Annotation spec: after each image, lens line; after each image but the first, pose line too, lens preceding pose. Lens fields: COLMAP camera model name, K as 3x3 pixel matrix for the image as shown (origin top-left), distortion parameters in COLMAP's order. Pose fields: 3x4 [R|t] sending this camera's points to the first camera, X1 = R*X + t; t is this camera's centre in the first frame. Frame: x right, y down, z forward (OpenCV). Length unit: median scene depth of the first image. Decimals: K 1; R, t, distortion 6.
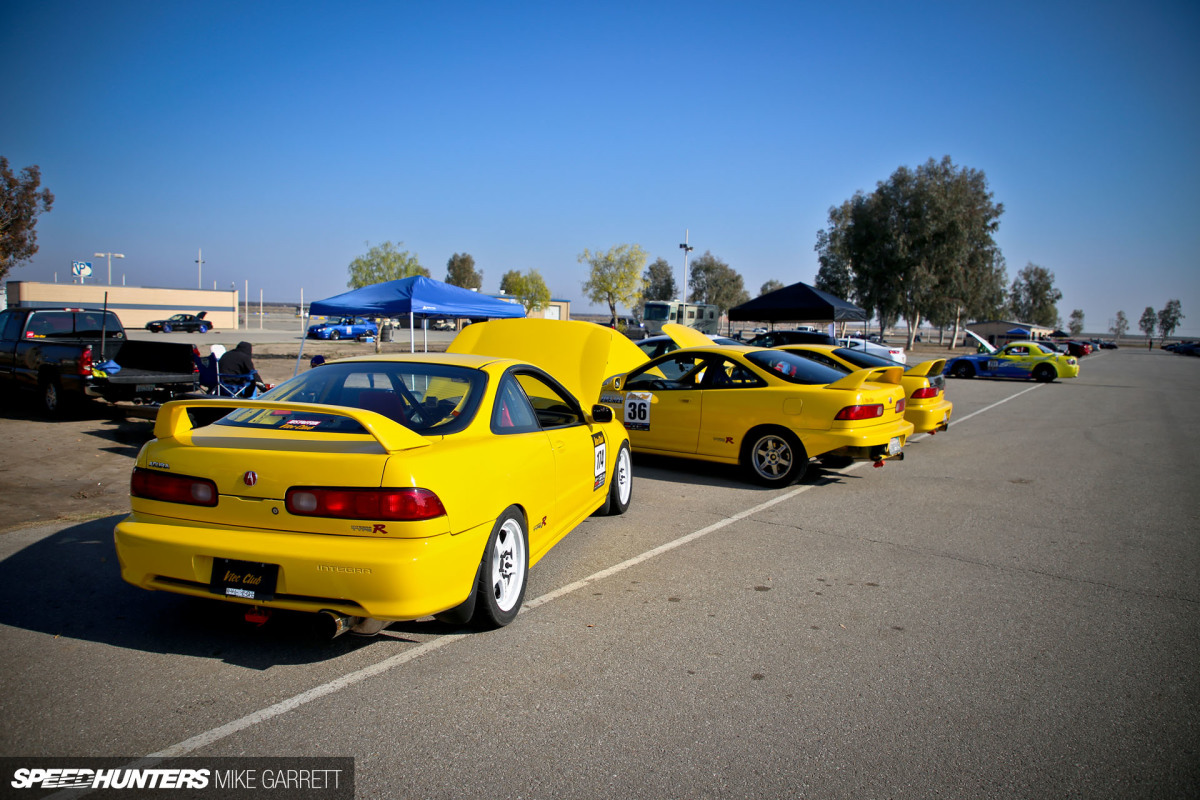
lens RADIAL K [[824.4, 0, 600.0], [0, 824.4, 400.0], [0, 0, 1]] dist [-0.043148, 0.000266]
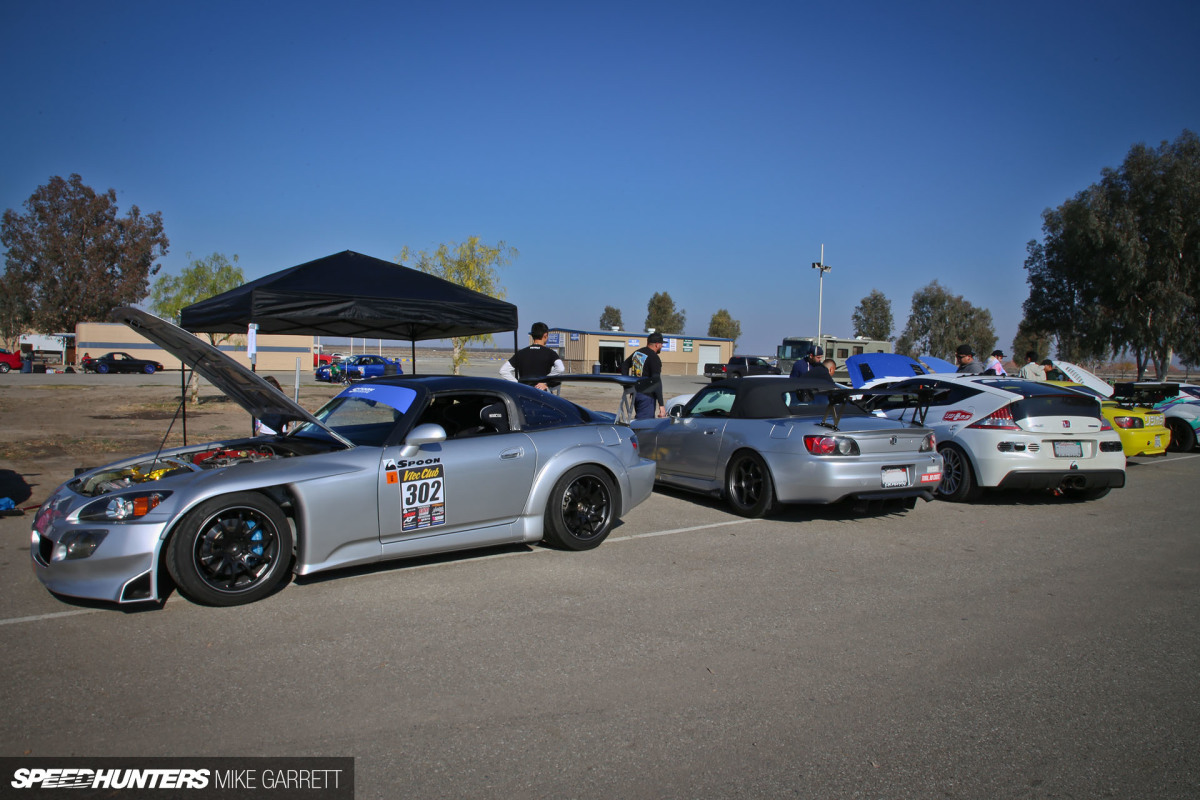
lens RADIAL K [[824.4, 0, 600.0], [0, 824.4, 400.0], [0, 0, 1]] dist [-0.043148, 0.000266]
pose [[0.945450, 0.009860, -0.325618, 0.137260], [-0.027596, 0.998373, -0.049894, -0.011275], [0.324597, 0.056158, 0.944184, 0.166758]]
